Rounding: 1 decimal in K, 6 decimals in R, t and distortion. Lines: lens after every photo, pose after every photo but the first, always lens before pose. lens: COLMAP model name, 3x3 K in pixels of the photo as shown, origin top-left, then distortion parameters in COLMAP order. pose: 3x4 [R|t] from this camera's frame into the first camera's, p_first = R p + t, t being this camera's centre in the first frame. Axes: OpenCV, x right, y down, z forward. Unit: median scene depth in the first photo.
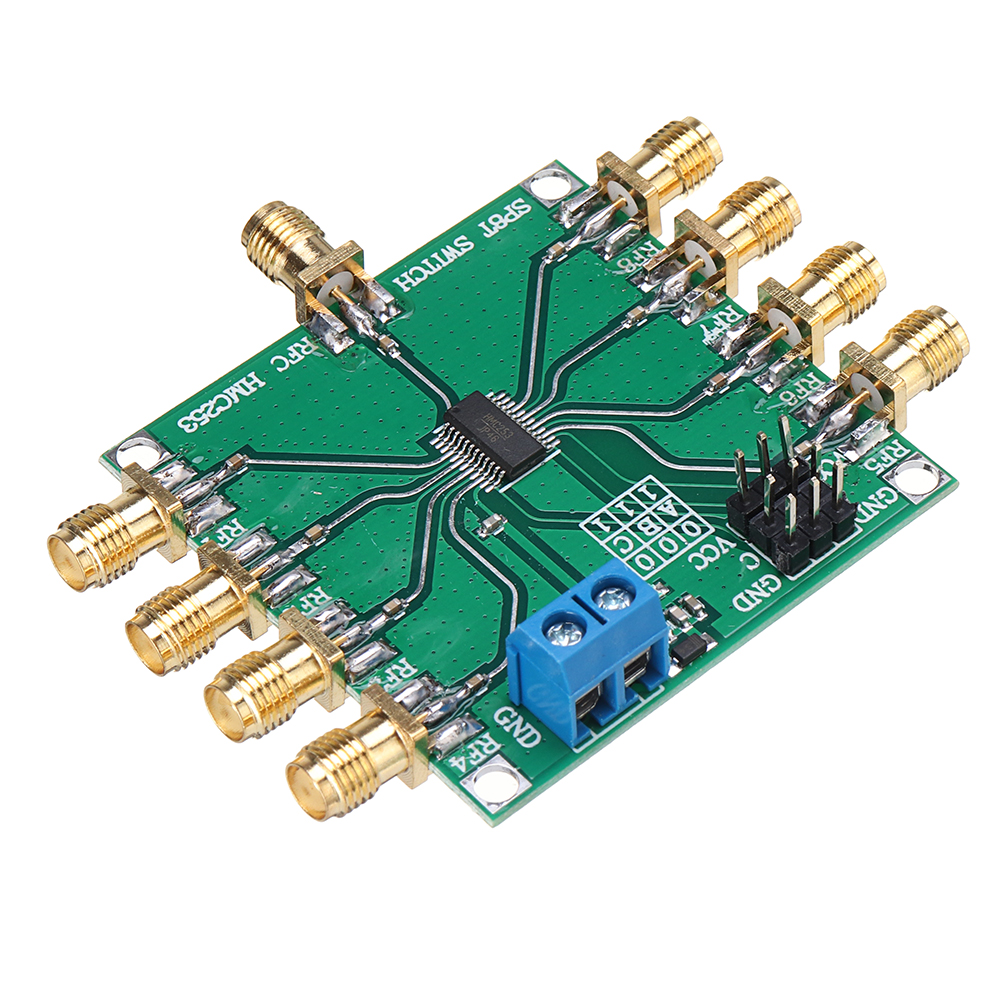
lens RADIAL K [[4130.8, 0, 595.3], [0, 4130.8, 479.2], [0, 0, 1]] dist [0.288987, 0.000000]
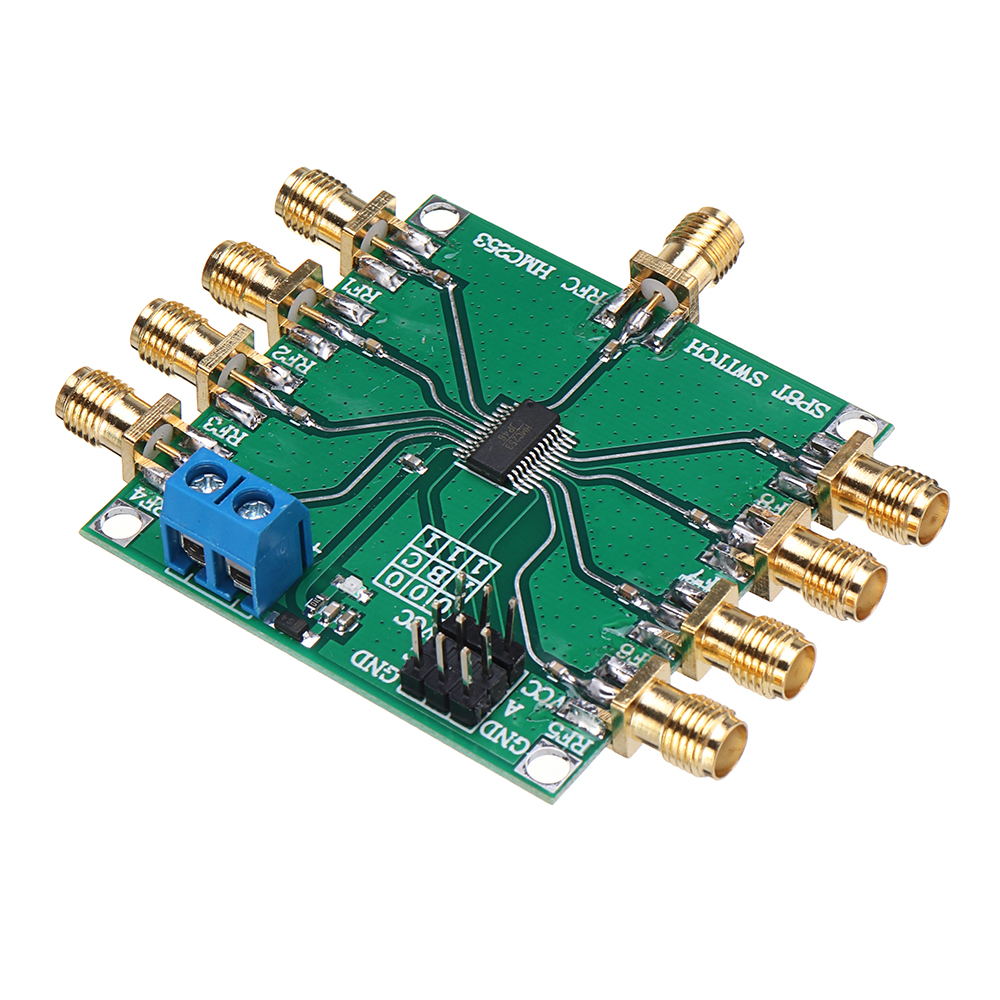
lens RADIAL K [[4130.8, 0, 466.1], [0, 4130.8, 515.3], [0, 0, 1]] dist [0.288987, 0.000000]
pose [[0.200951, 0.748714, -0.631701, 0.655202], [-0.733378, 0.542501, 0.409695, -0.424682], [0.649443, 0.380947, 0.658106, 0.312380]]
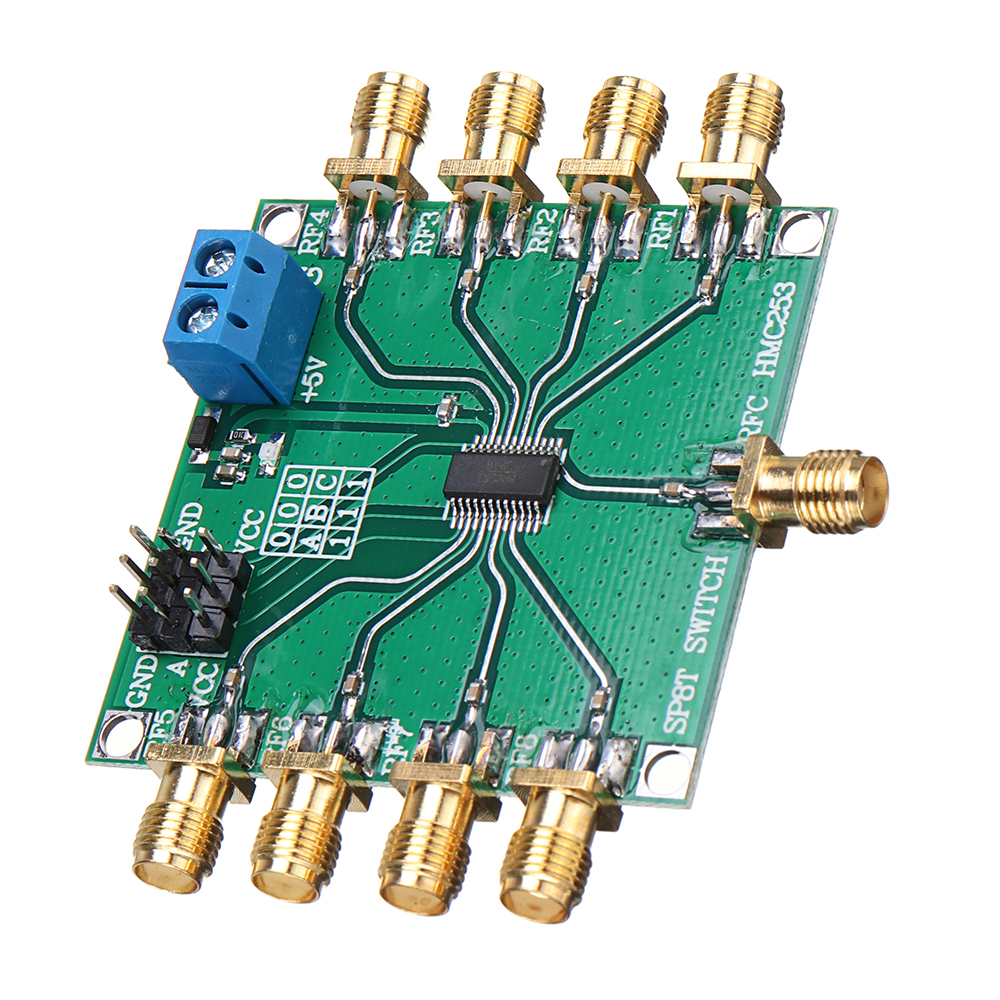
lens RADIAL K [[4484.7, 0, 628.0], [0, 4484.7, 499.9], [0, 0, 1]] dist [0.296129, 0.000000]
pose [[-0.764276, 0.644773, -0.012261, -0.030651], [-0.166614, -0.179056, 0.969628, -0.989435], [0.622995, 0.743106, 0.244277, 0.785210]]
